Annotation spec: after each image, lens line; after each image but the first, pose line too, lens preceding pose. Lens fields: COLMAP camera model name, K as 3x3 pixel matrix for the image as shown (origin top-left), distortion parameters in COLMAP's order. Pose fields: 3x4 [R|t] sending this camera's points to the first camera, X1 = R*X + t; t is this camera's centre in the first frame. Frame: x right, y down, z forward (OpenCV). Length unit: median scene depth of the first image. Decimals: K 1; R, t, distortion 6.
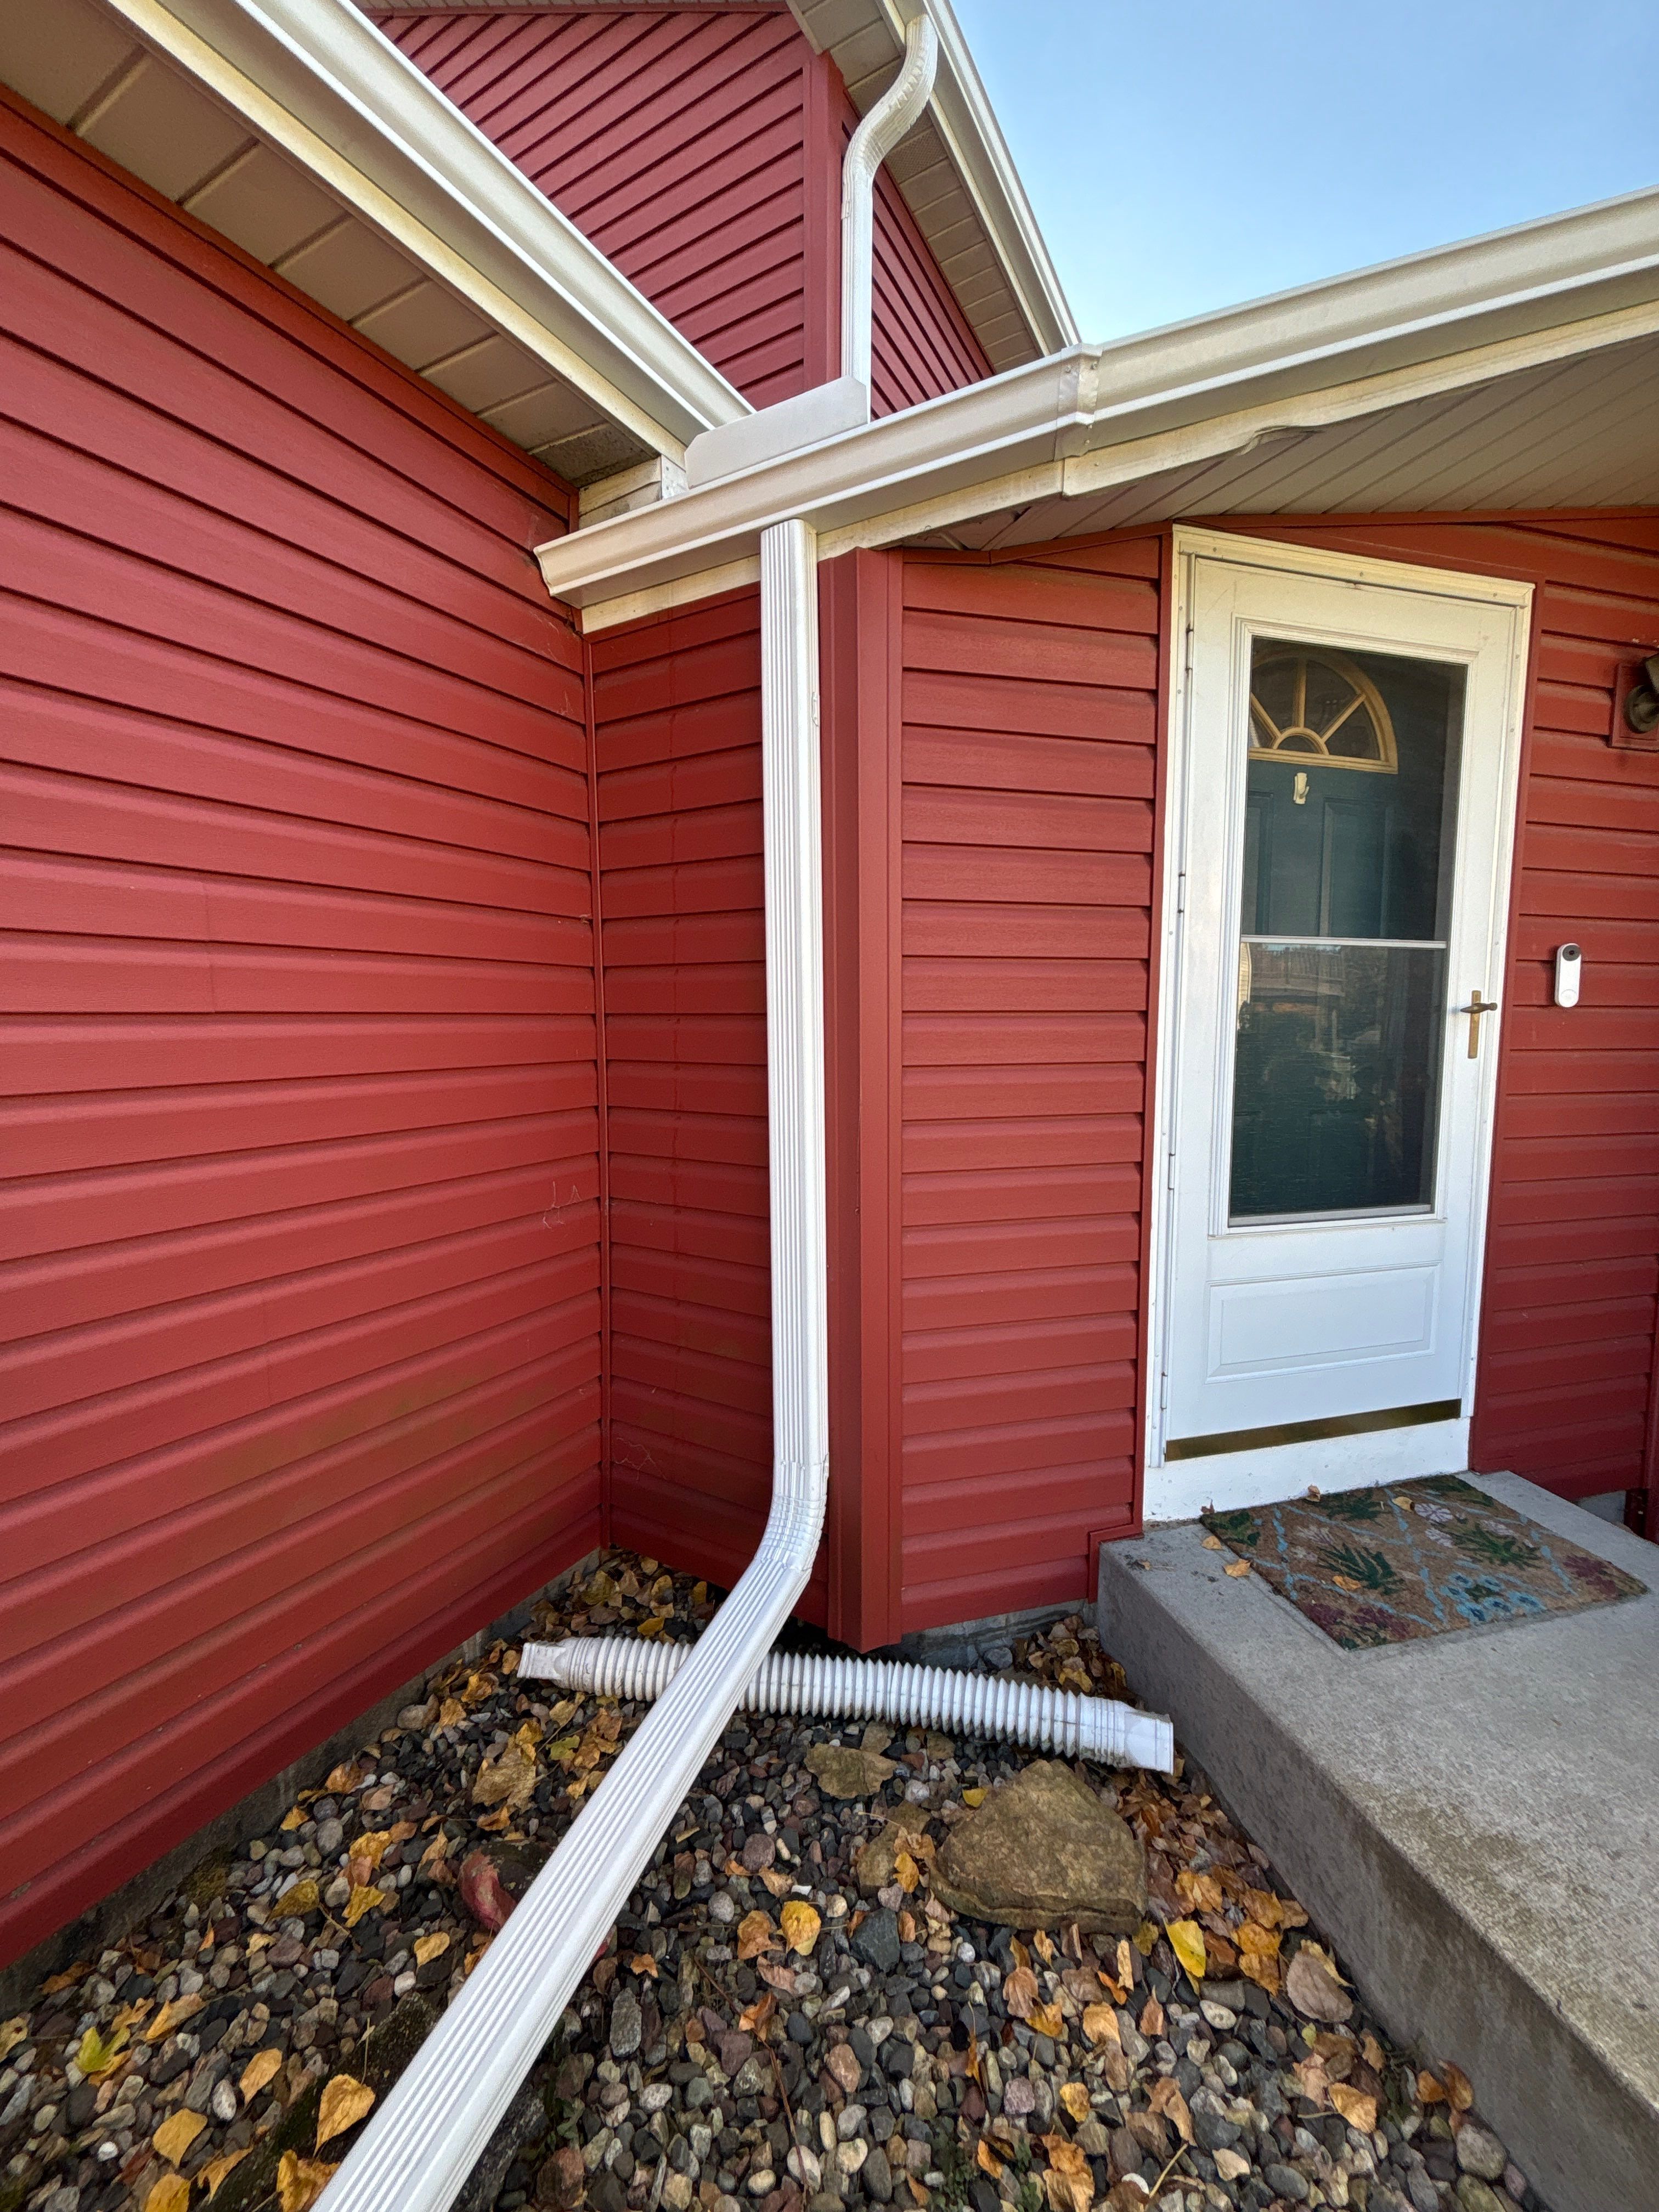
lens RADIAL K [[890.1, 0, 829.5], [0, 890.1, 1094.0], [0, 0, 1]] dist [-0.003574, 0.000874]
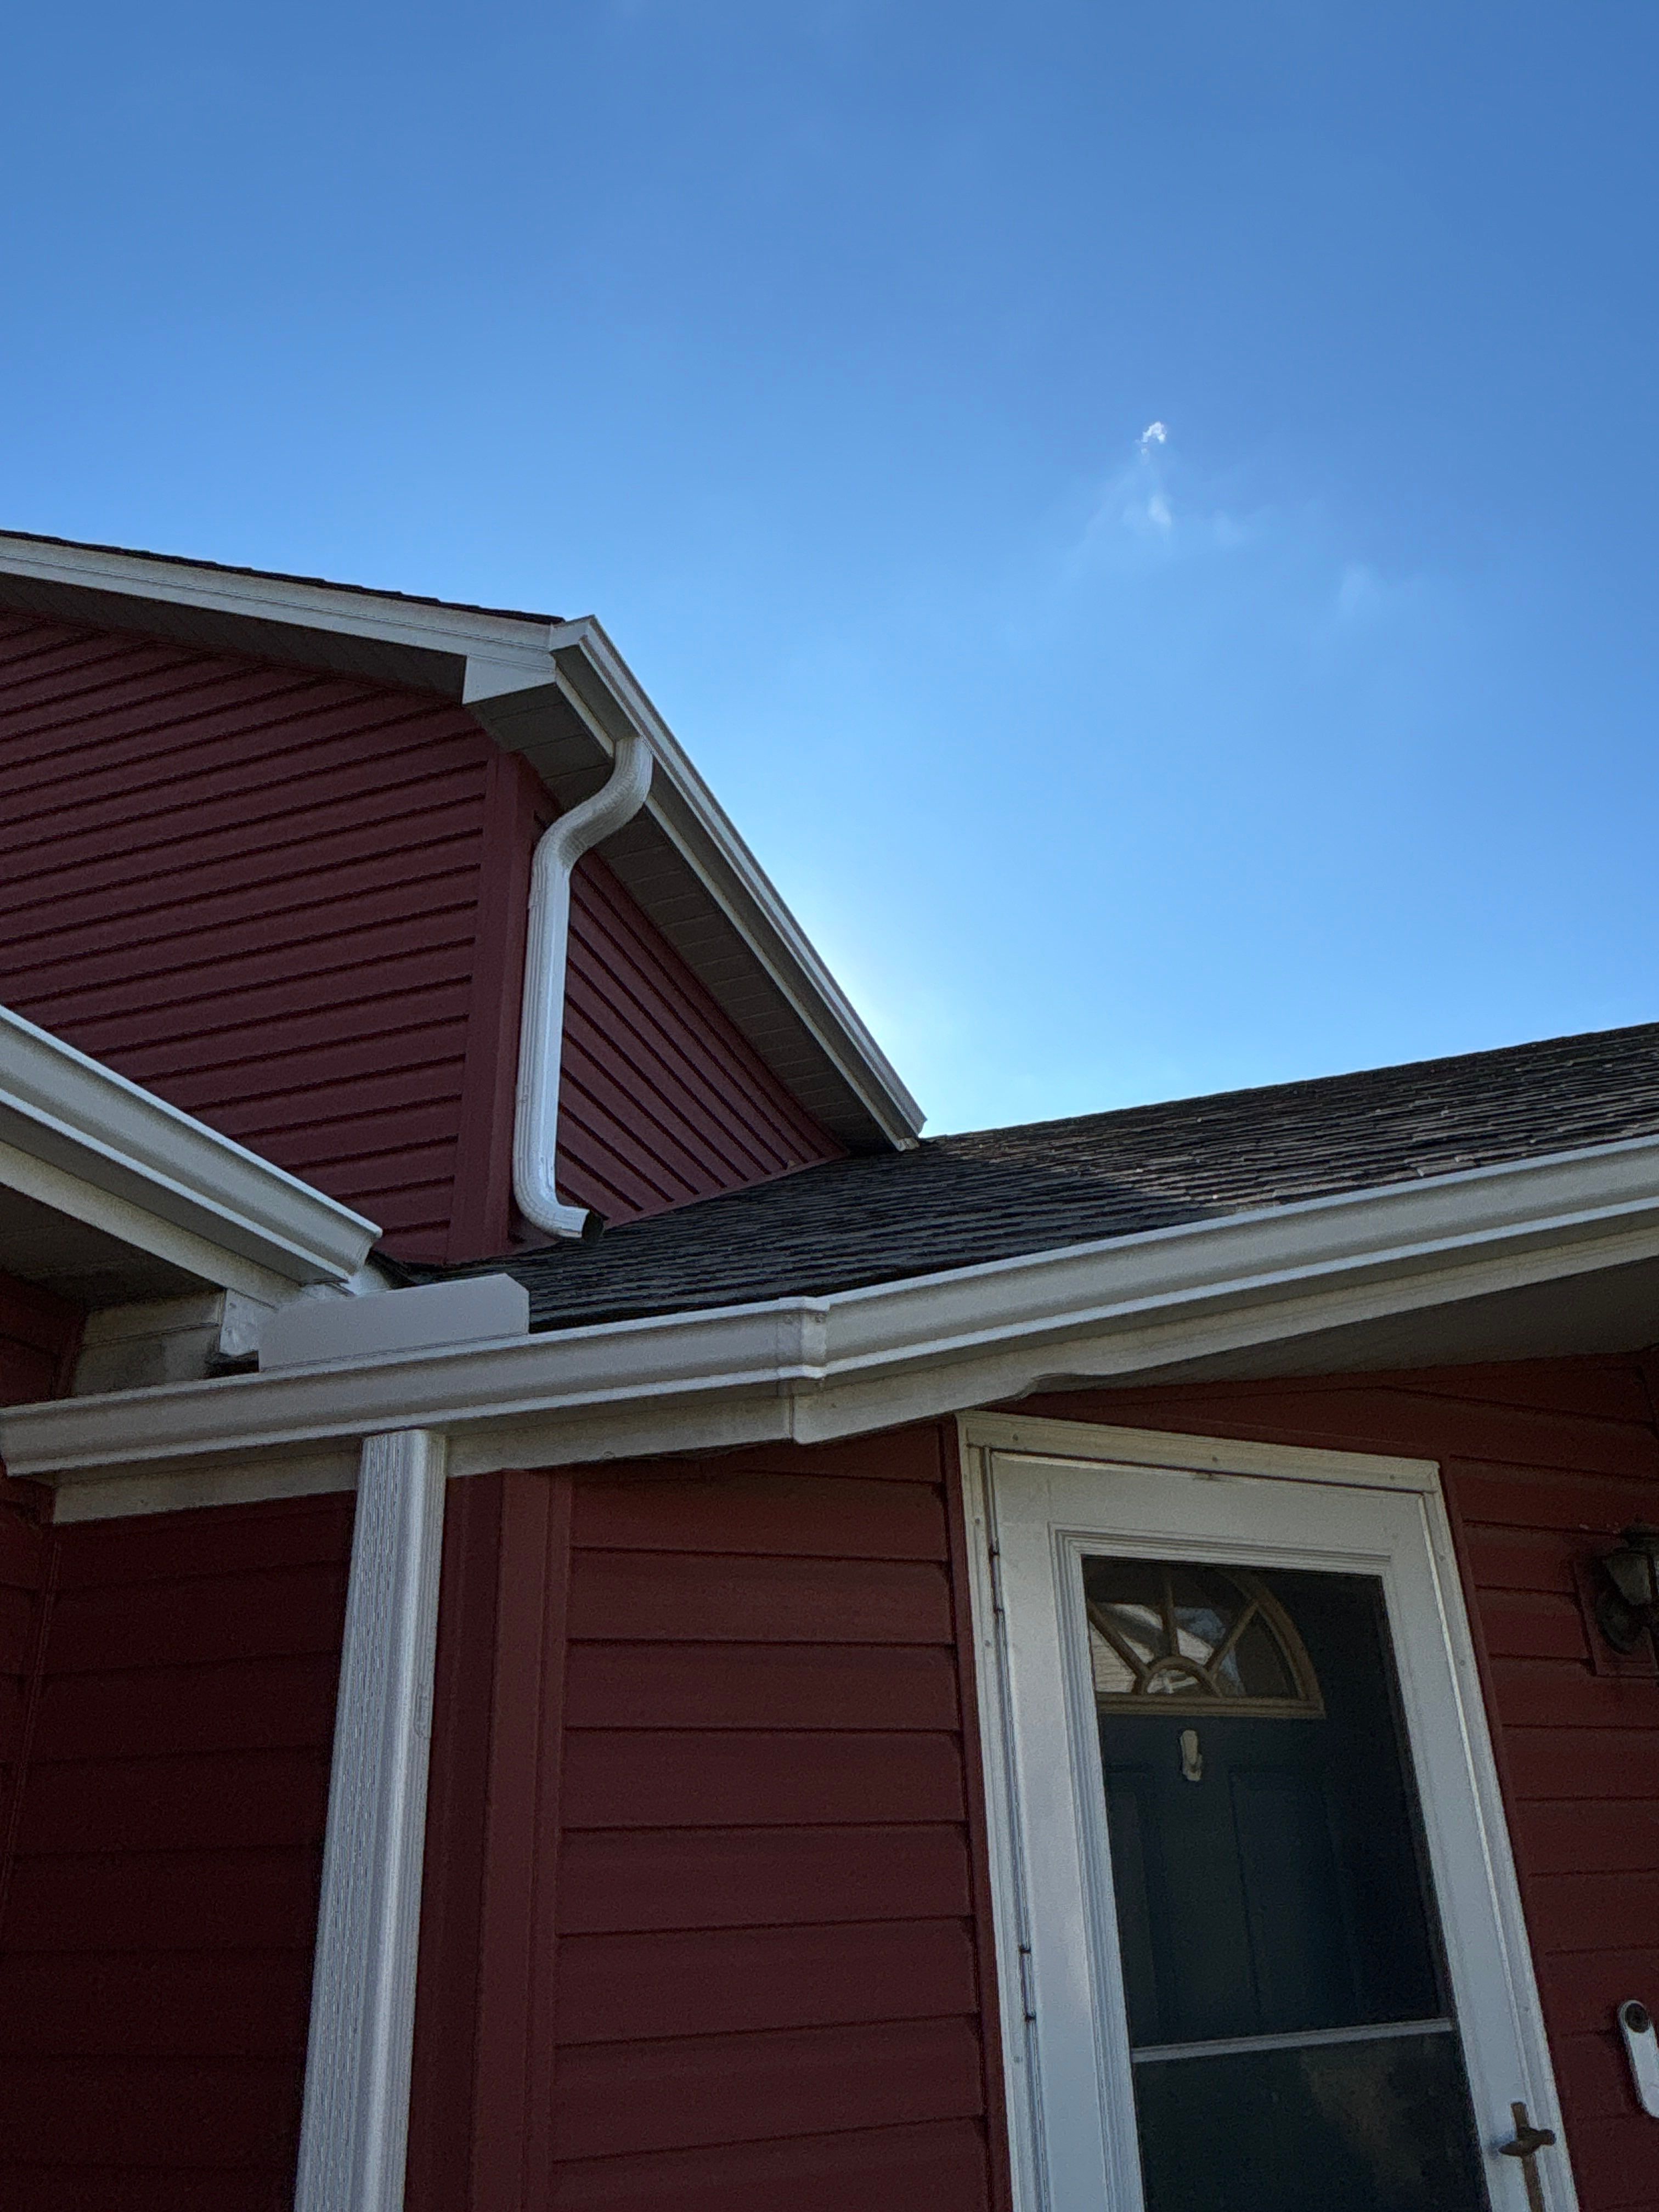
lens RADIAL K [[1587.1, 0, 839.2], [0, 1587.1, 1098.3], [0, 0, 1]] dist [0.018918, -0.016691]
pose [[0.977848, 0.059698, 0.200624, 0.015728], [0.052699, 0.857380, -0.511979, -0.183464], [-0.202575, 0.511211, 0.835241, -0.178056]]
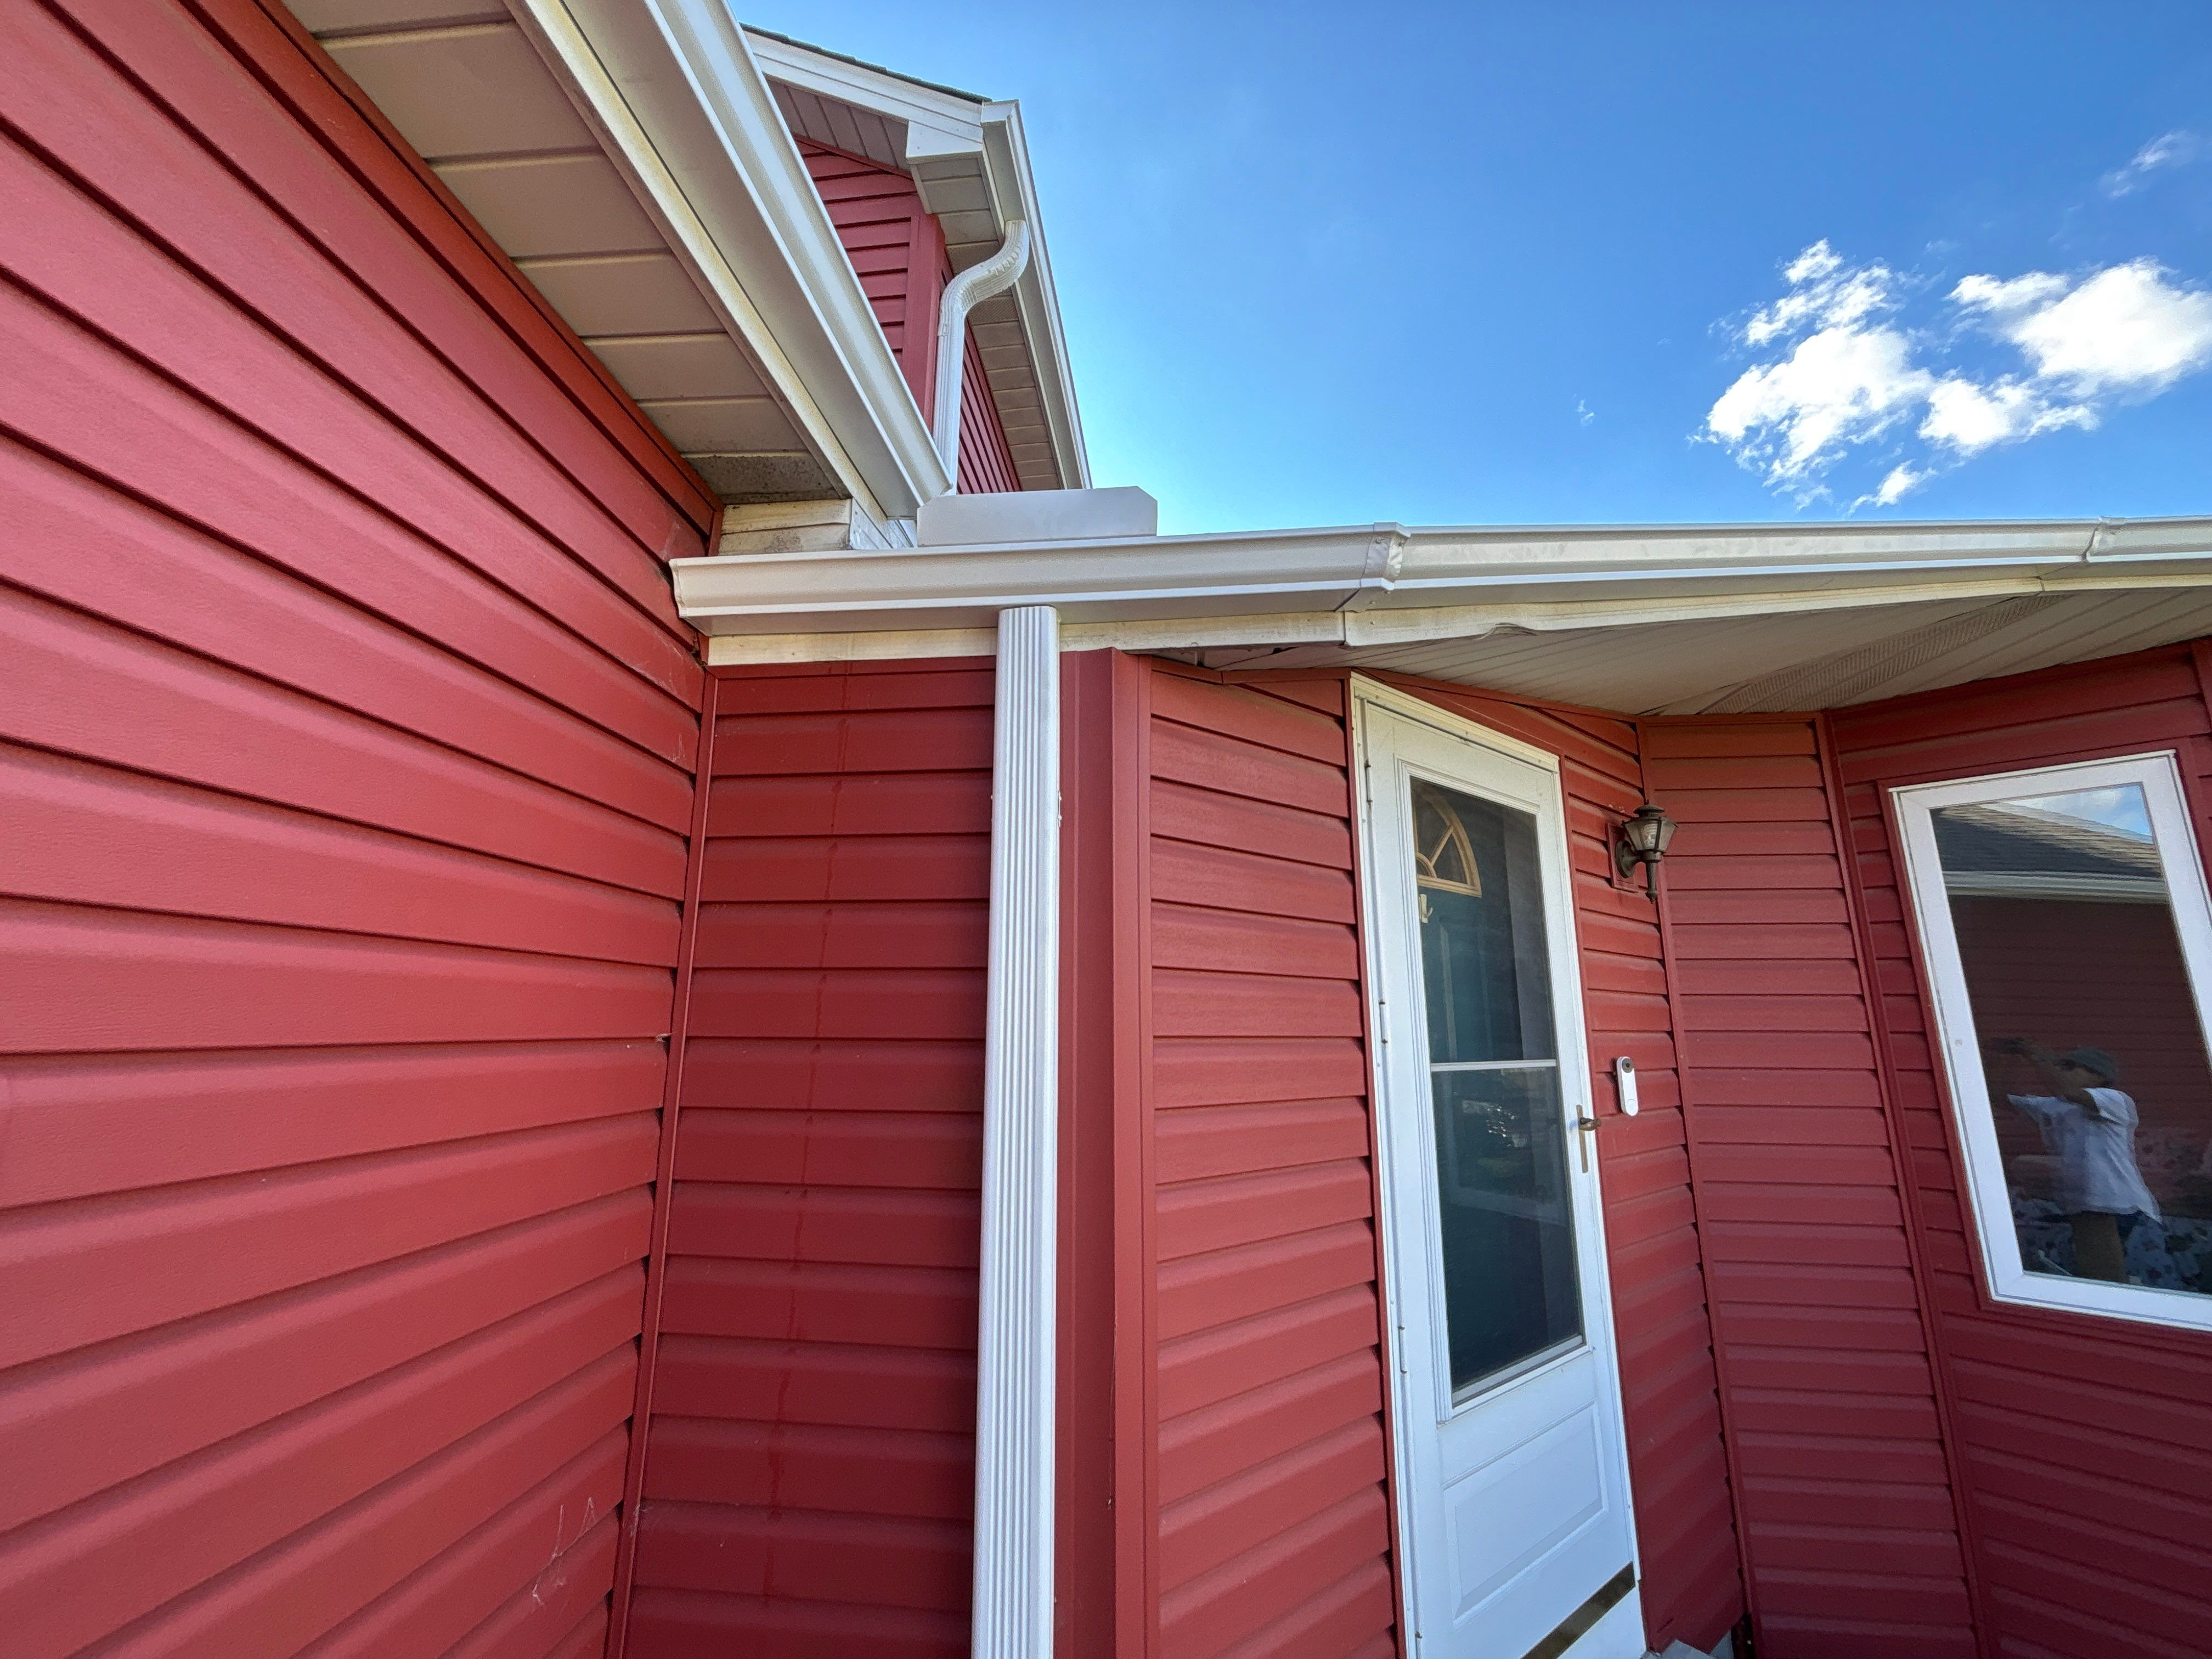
lens RADIAL K [[890.1, 0, 1091.9], [0, 890.1, 826.0], [0, 0, 1]] dist [-0.003574, 0.000874]
pose [[0.914865, 0.094196, 0.392618, -0.267458], [0.028456, 0.954945, -0.295414, -0.147378], [-0.402755, 0.281437, 0.870966, 0.231816]]
